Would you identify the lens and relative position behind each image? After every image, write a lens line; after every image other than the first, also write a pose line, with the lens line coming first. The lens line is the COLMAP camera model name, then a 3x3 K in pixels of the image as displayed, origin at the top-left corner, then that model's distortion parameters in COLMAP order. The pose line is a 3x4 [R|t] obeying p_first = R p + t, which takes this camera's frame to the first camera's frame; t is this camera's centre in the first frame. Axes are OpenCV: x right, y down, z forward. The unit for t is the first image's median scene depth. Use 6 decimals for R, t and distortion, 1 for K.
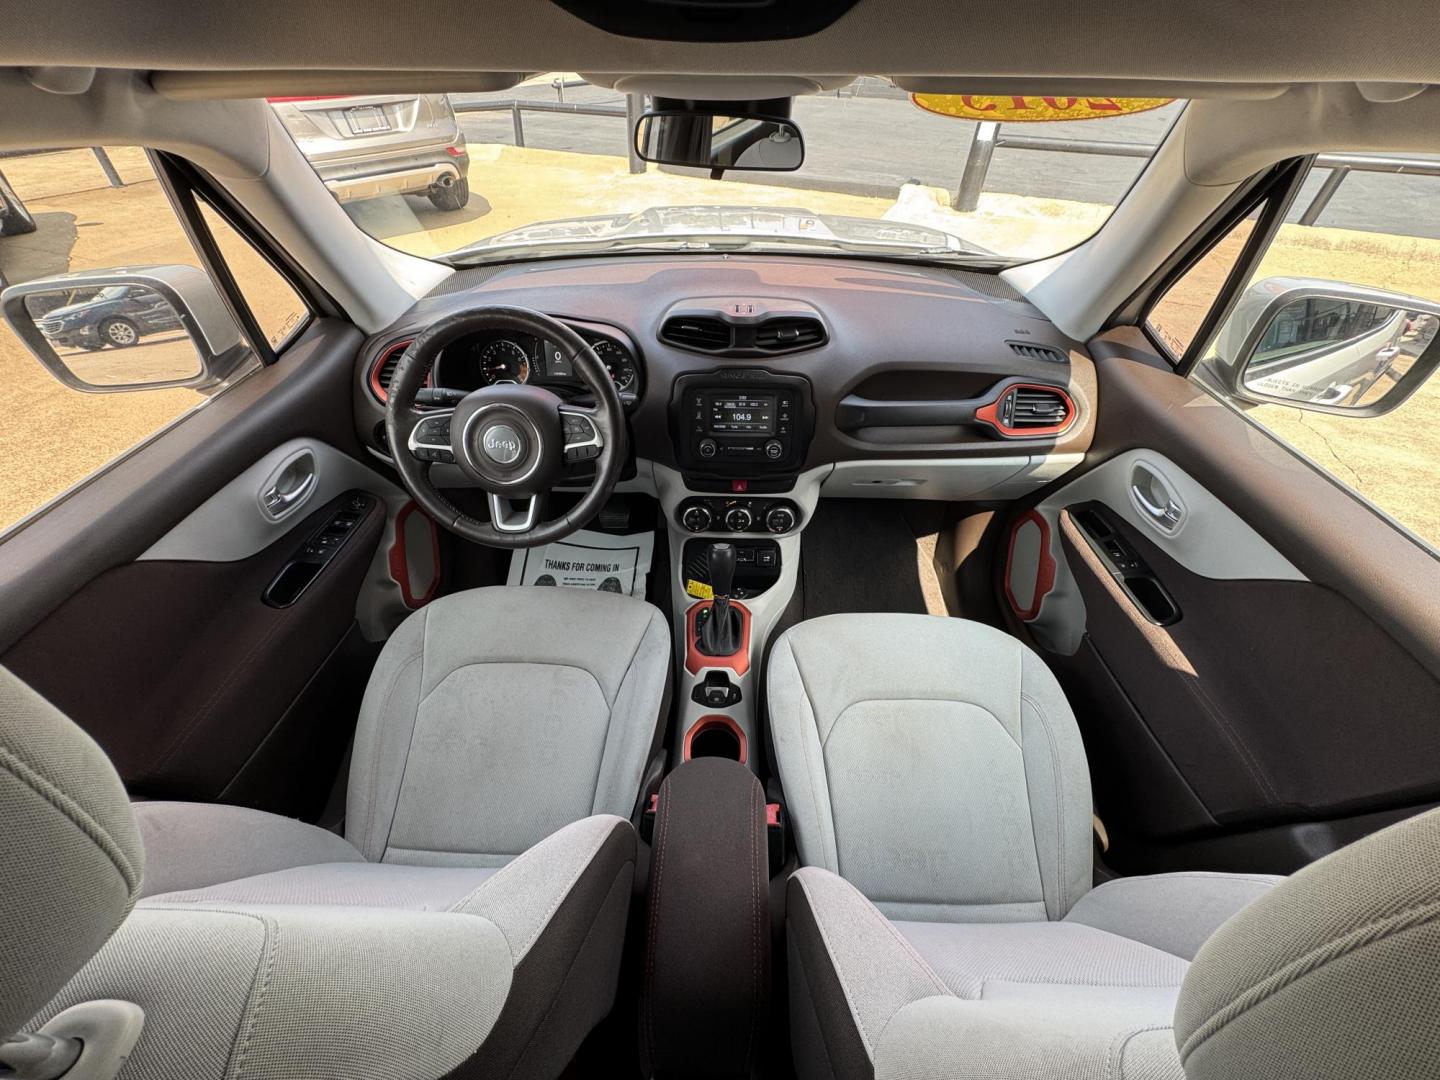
lens RADIAL K [[613.7, 0, 720.0], [0, 613.7, 540.0], [0, 0, 1]] dist [-0.002085, -0.000123]
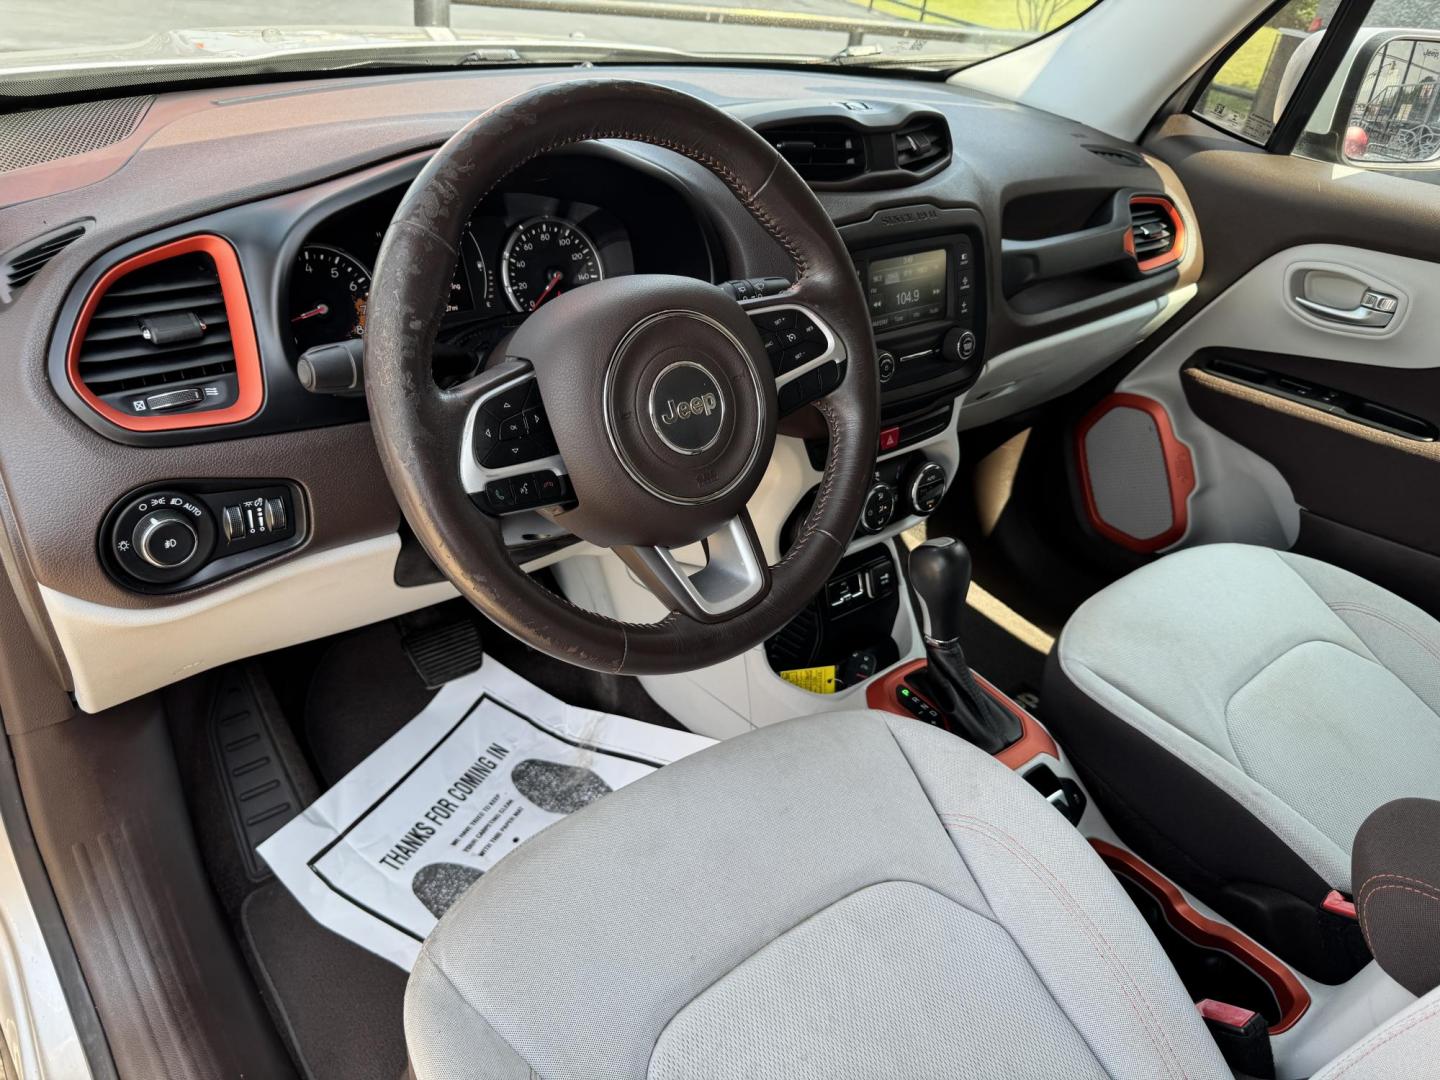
lens RADIAL K [[1001.6, 0, 720.0], [0, 1001.6, 540.0], [0, 0, 1]] dist [0.010006, -0.006133]
pose [[0.755615, -0.289004, 0.587813, -0.671230], [0.365362, 0.930788, -0.012031, -0.052315], [-0.543652, 0.223856, 0.808908, 0.435967]]
